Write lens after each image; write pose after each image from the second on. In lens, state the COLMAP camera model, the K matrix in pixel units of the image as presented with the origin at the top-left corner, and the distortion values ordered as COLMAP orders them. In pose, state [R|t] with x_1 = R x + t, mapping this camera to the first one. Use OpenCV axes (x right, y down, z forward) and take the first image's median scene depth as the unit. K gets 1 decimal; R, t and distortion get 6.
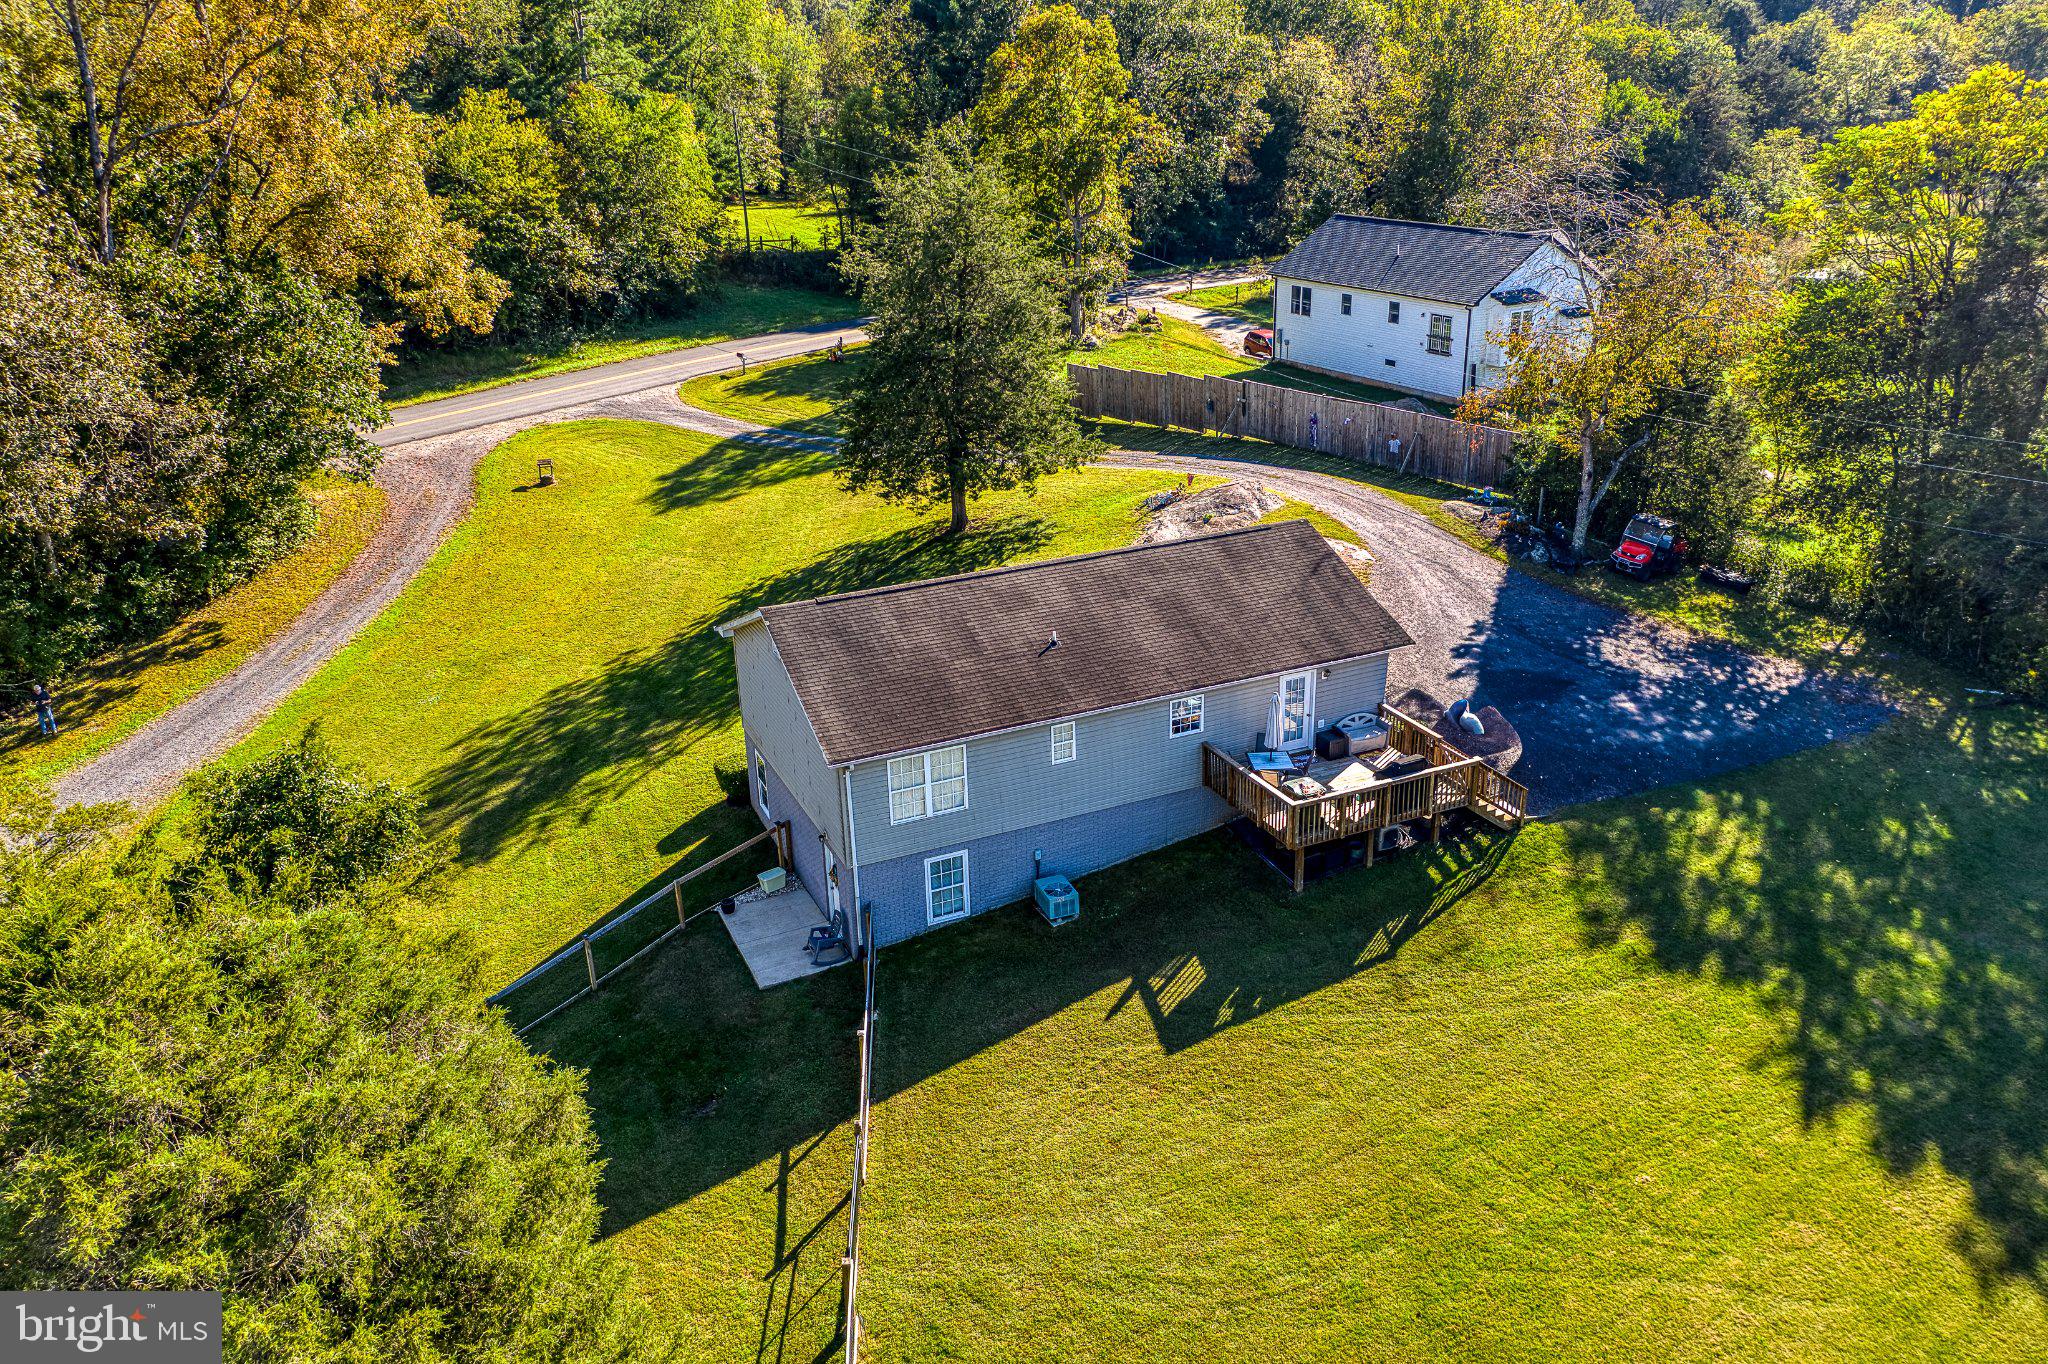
lens RADIAL K [[1582.1, 0, 1023.4], [0, 1582.1, 680.6], [0, 0, 1]] dist [0.017064, -0.006990]
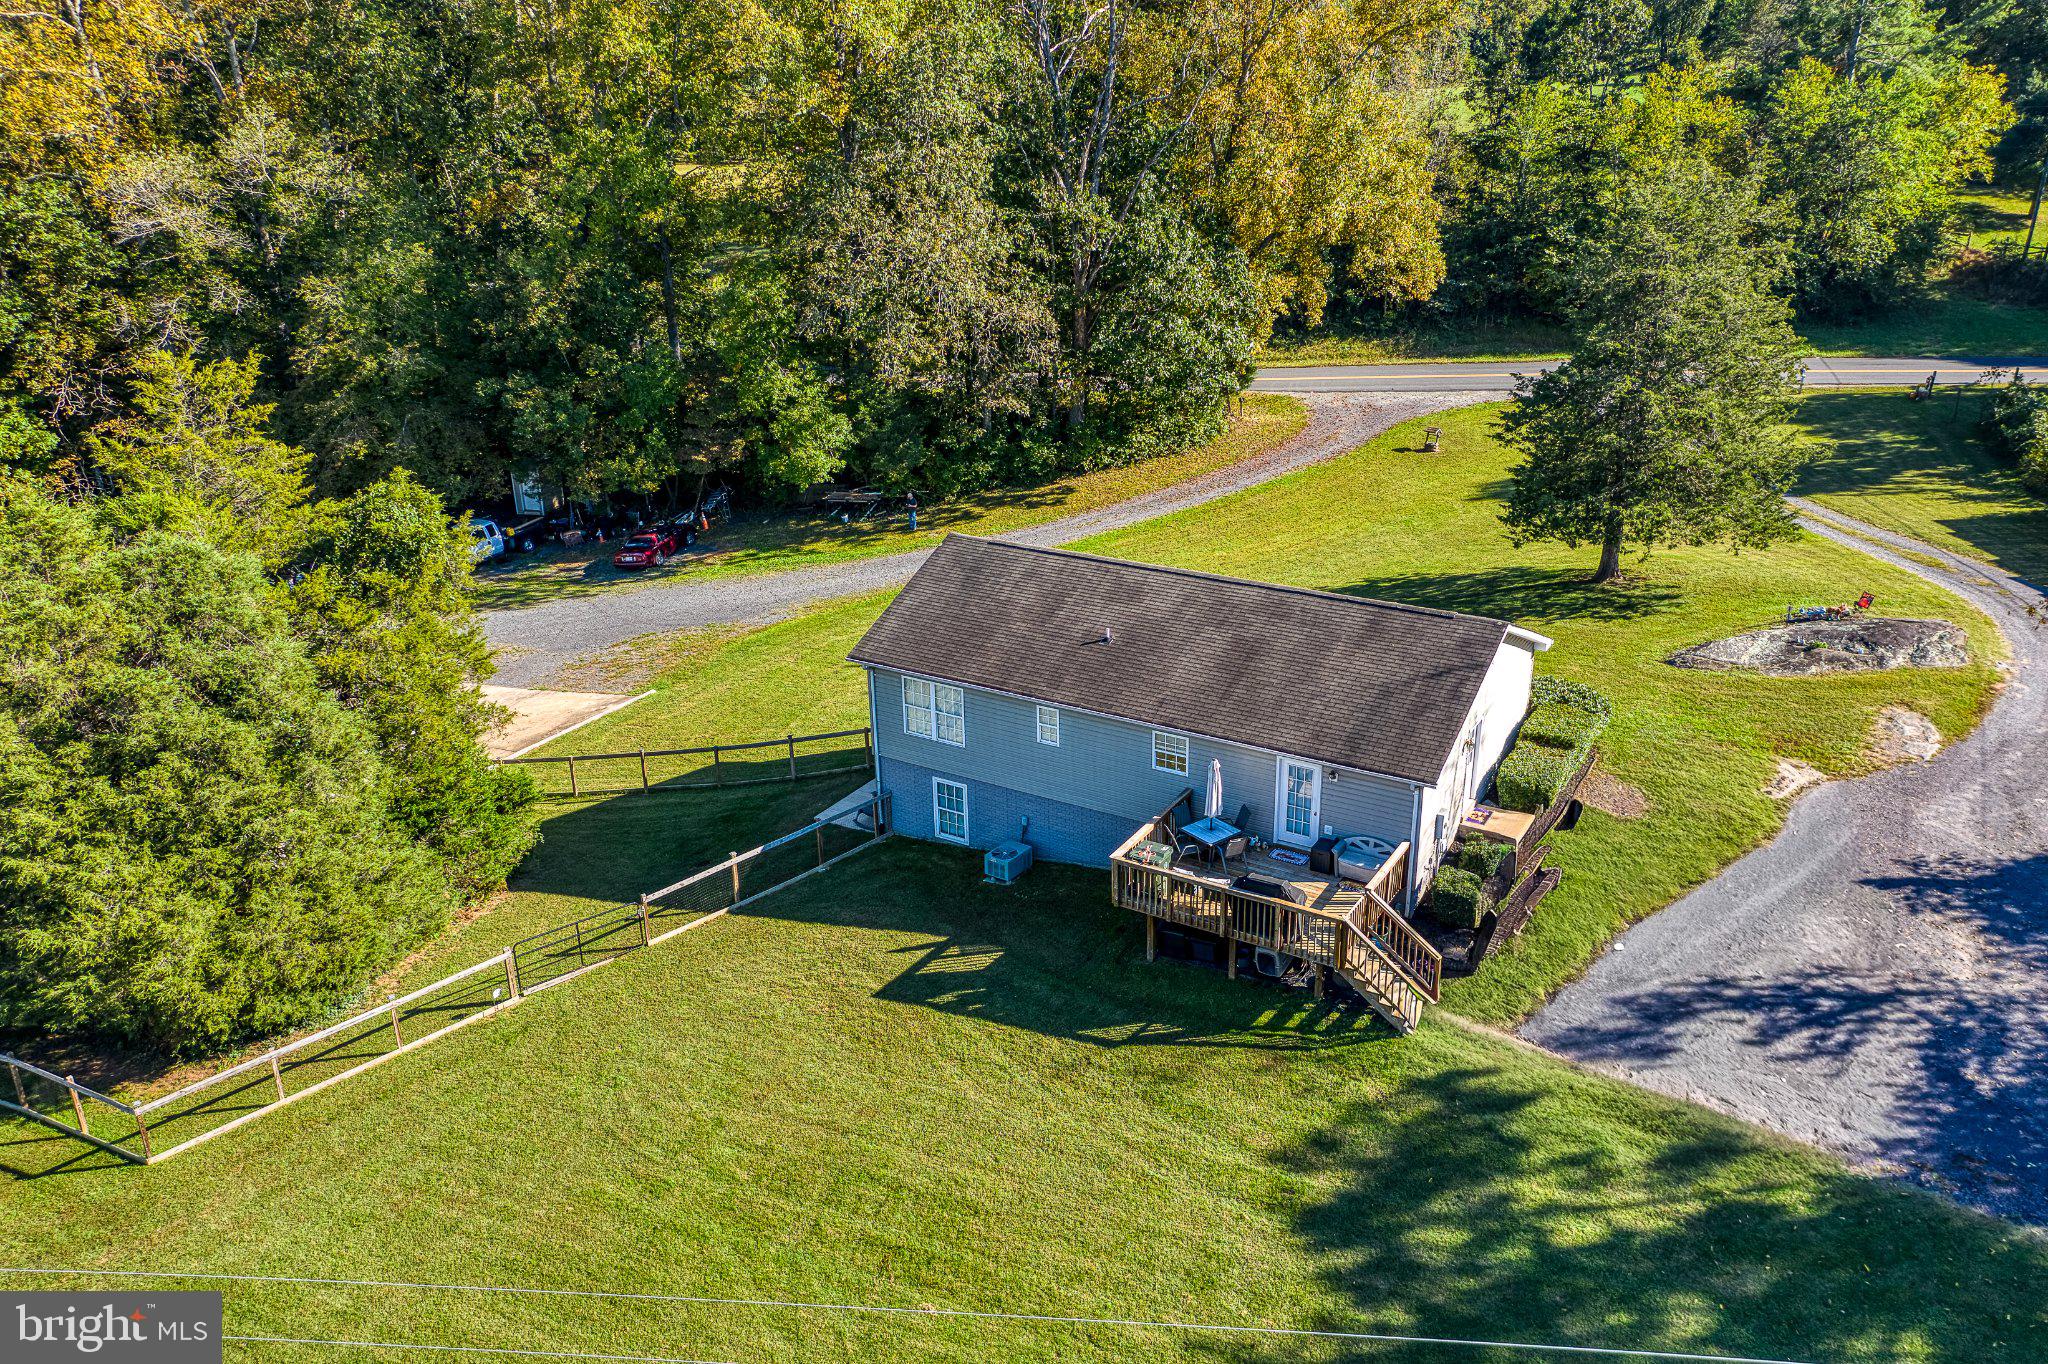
lens RADIAL K [[1582.1, 0, 1022.4], [0, 1582.1, 684.1], [0, 0, 1]] dist [0.017064, -0.006990]
pose [[0.549193, 0.323853, -0.770394, 0.792084], [-0.303170, 0.936267, 0.177460, -0.163099], [0.778765, 0.136100, 0.612374, 0.330978]]
